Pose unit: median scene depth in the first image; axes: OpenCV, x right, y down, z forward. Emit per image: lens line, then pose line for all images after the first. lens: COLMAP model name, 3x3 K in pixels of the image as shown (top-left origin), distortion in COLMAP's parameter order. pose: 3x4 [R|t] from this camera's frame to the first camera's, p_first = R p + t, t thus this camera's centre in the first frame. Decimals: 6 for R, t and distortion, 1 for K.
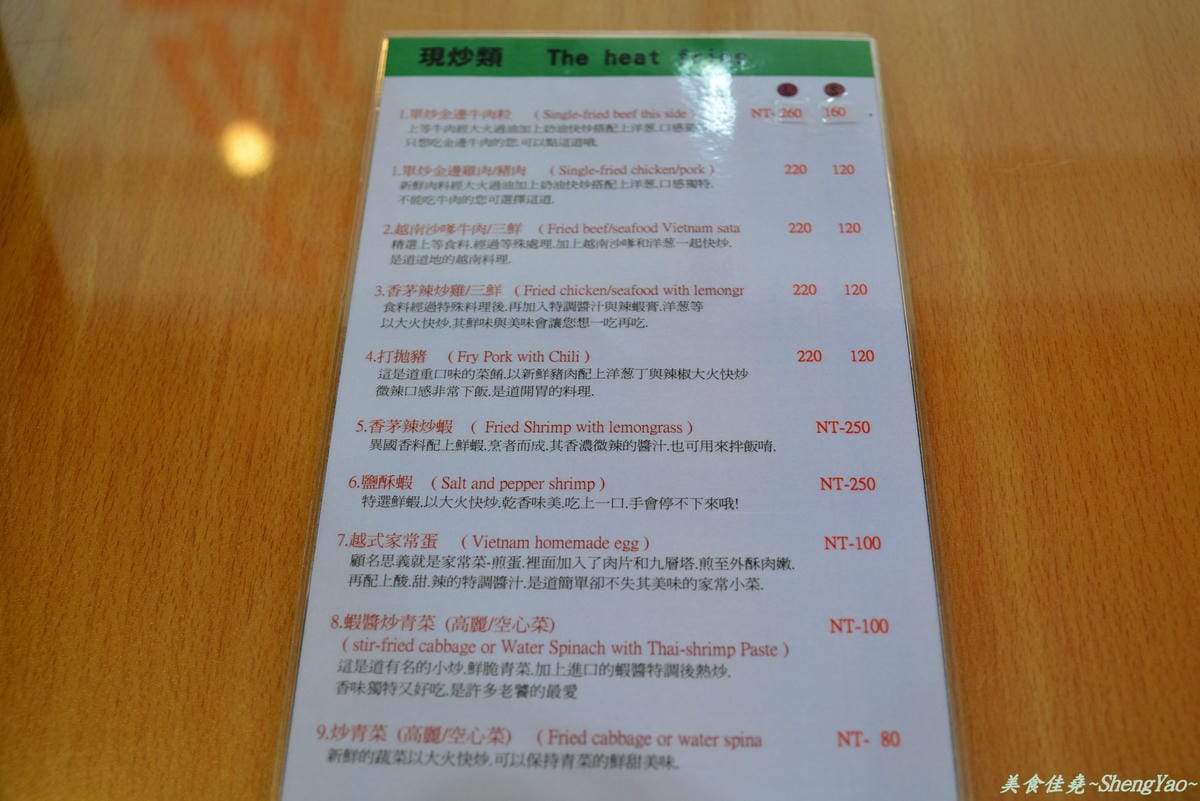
lens RADIAL K [[1316.2, 0, 607.2], [0, 1316.2, 395.1], [0, 0, 1]] dist [-0.078959, 0.000000]
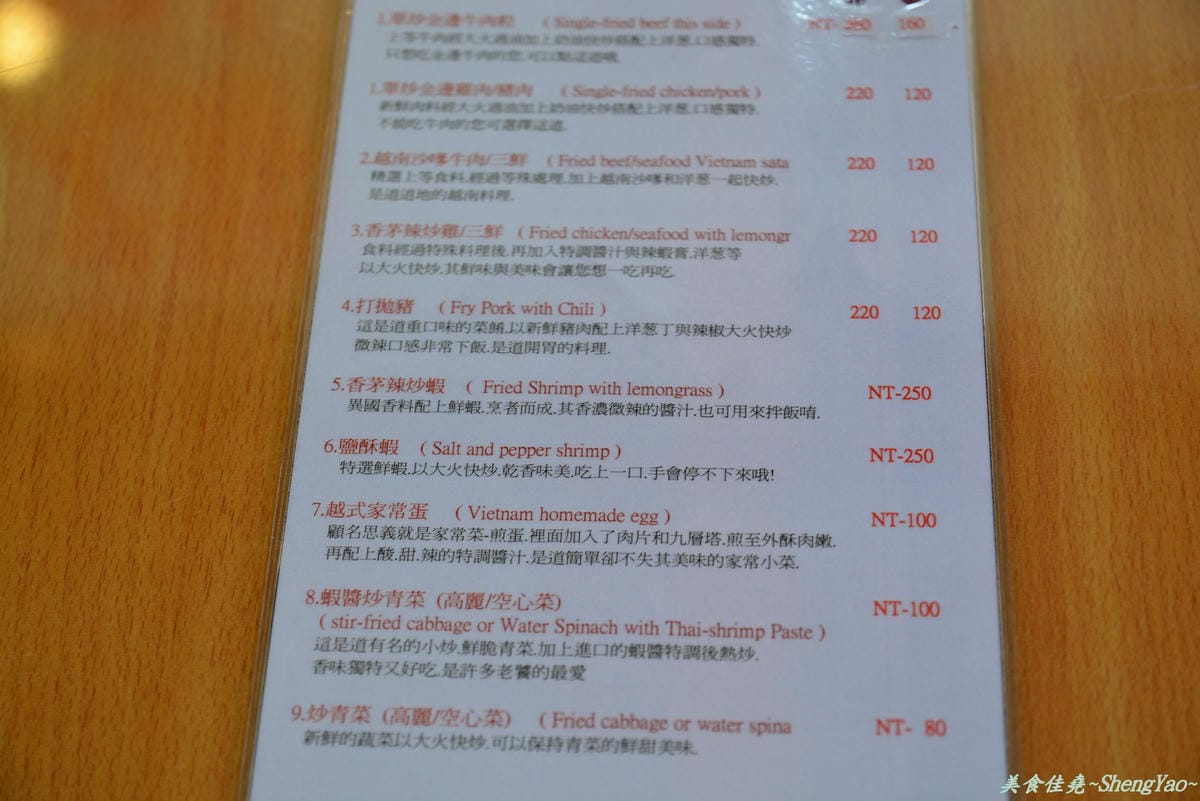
lens RADIAL K [[2528.7, 0, 599.4], [0, 2528.7, 402.7], [0, 0, 1]] dist [-0.006341, 0.000000]
pose [[0.999730, 0.016498, -0.016370, 0.010632], [-0.017241, 0.998778, -0.046320, 0.110824], [0.015586, 0.046590, 0.998793, -0.653530]]
